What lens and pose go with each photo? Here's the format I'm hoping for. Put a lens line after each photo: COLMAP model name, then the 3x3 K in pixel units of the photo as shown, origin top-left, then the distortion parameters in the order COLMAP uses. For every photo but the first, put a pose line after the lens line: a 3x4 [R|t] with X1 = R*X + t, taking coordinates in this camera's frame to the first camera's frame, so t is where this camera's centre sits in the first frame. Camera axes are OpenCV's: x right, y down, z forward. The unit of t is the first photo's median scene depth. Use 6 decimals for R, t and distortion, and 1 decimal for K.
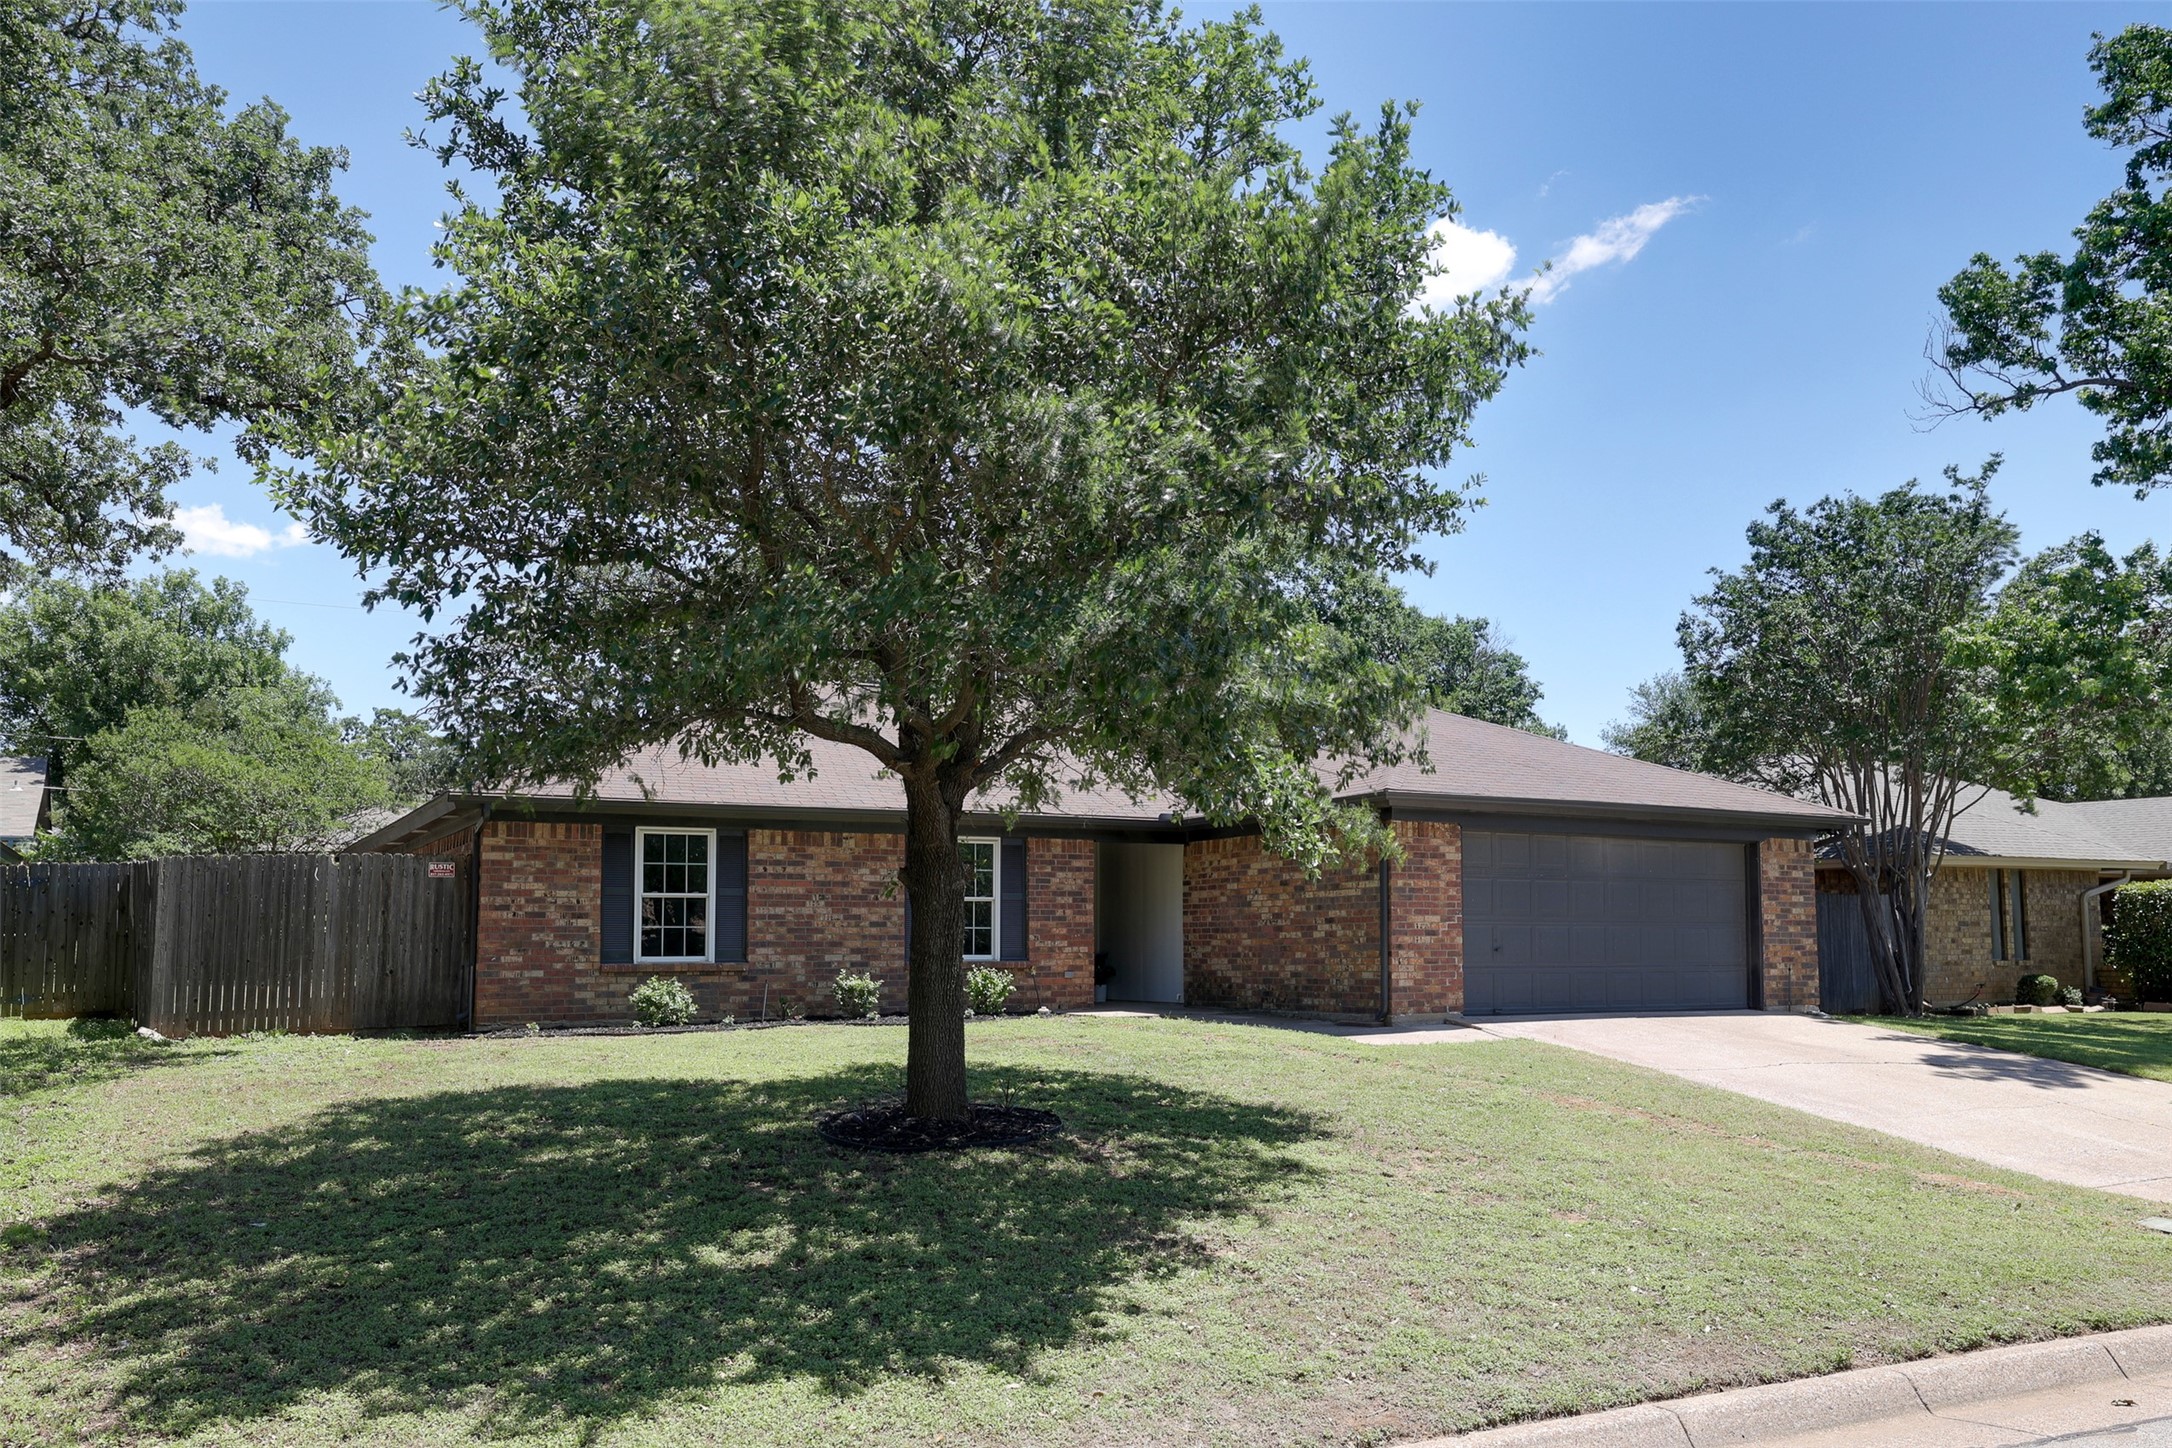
lens RADIAL K [[1814.7, 0, 1086.0], [0, 1814.7, 724.0], [0, 0, 1]] dist [0.021269, 0.001066]
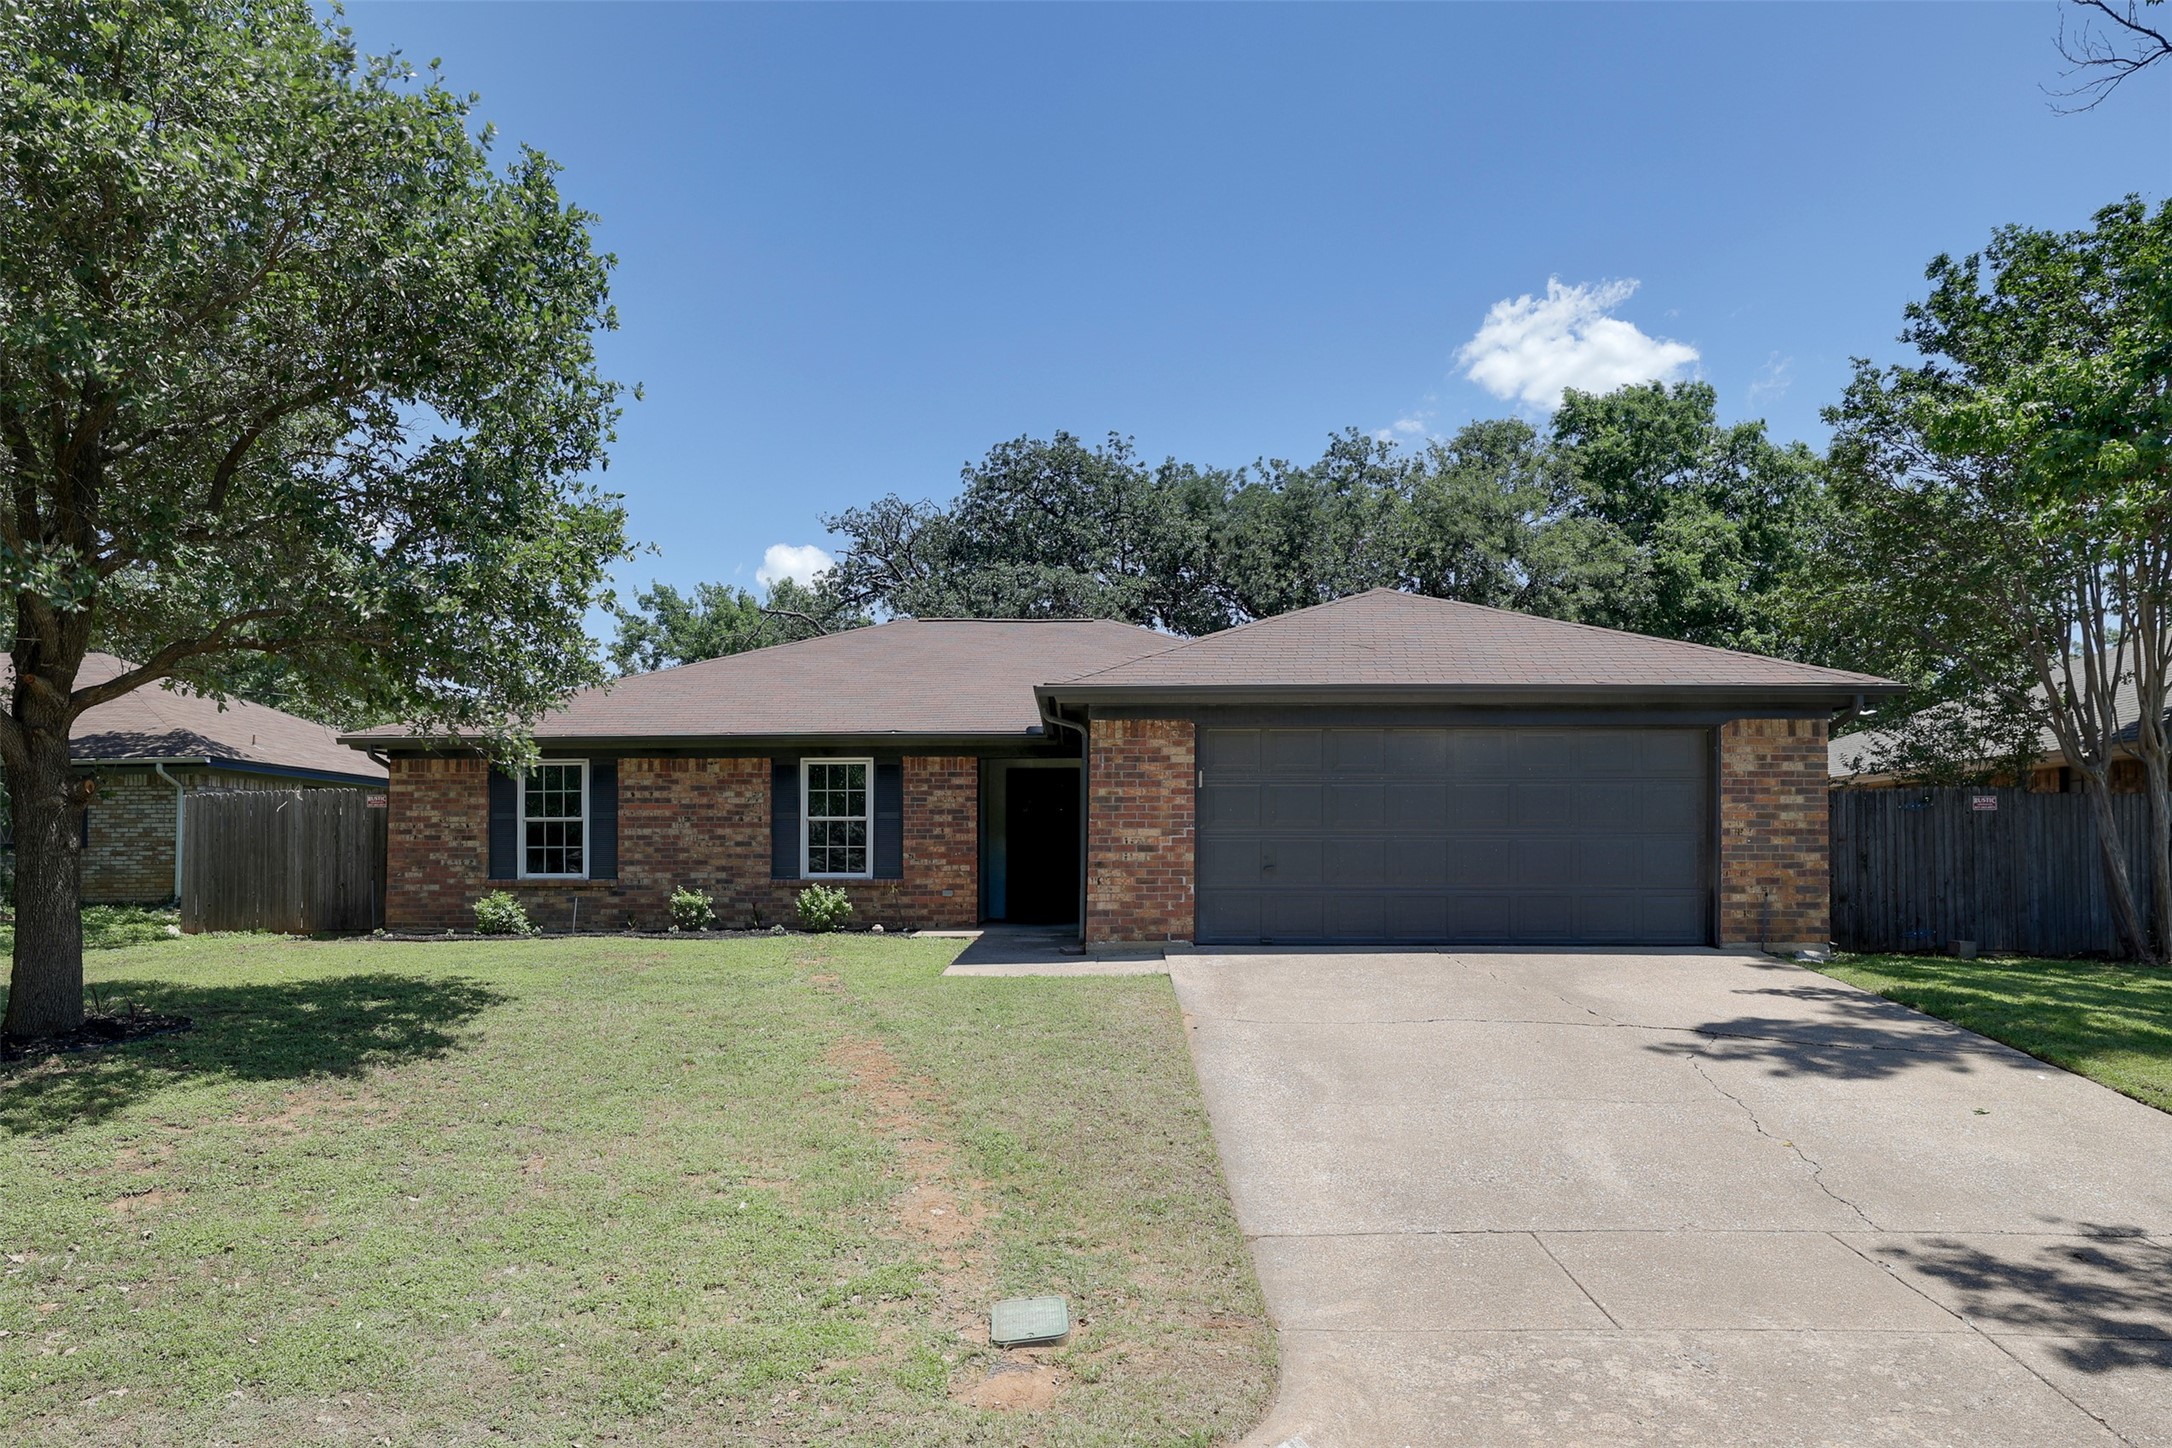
lens RADIAL K [[1520.6, 0, 1083.5], [0, 1520.6, 780.5], [0, 0, 1]] dist [-0.000225, -0.000030]
pose [[0.844472, -0.029776, -0.534771, 0.542430], [0.064958, 0.996777, 0.047078, 0.046242], [0.531645, -0.074494, 0.843685, 0.373281]]
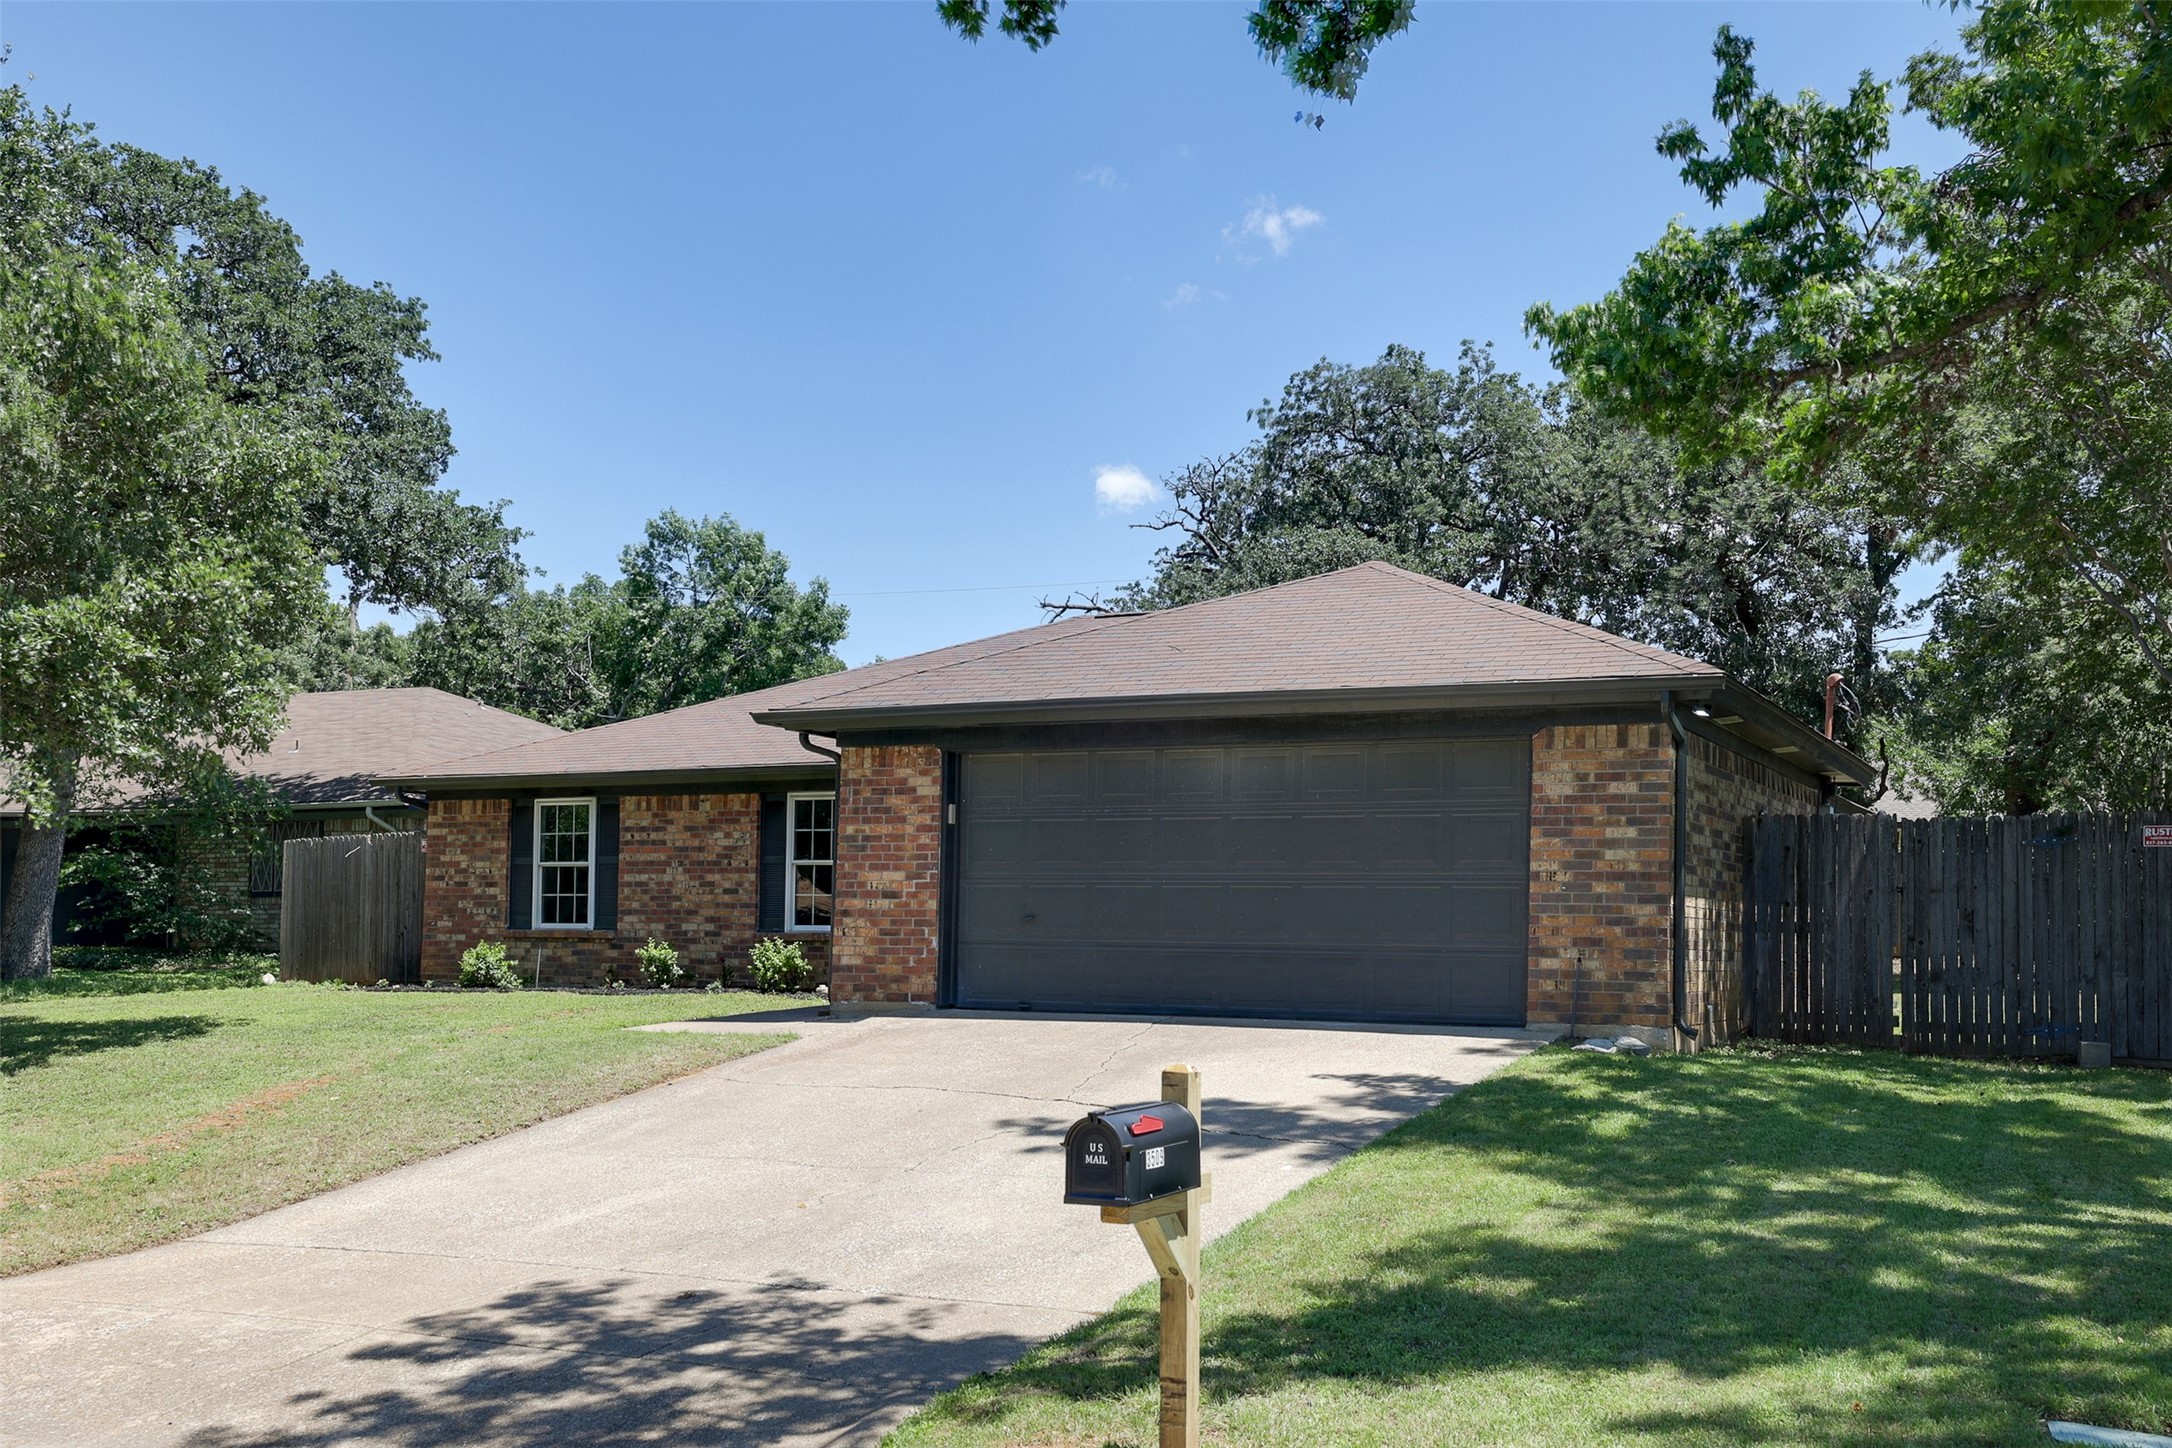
lens RADIAL K [[2214.0, 0, 1086.0], [0, 2214.0, 724.0], [0, 0, 1]] dist [0.046800, -0.009148]
pose [[0.527647, -0.072263, -0.846385, 0.977611], [0.090534, 0.995484, -0.028553, 0.076119], [0.844626, -0.061561, 0.531806, 0.572238]]
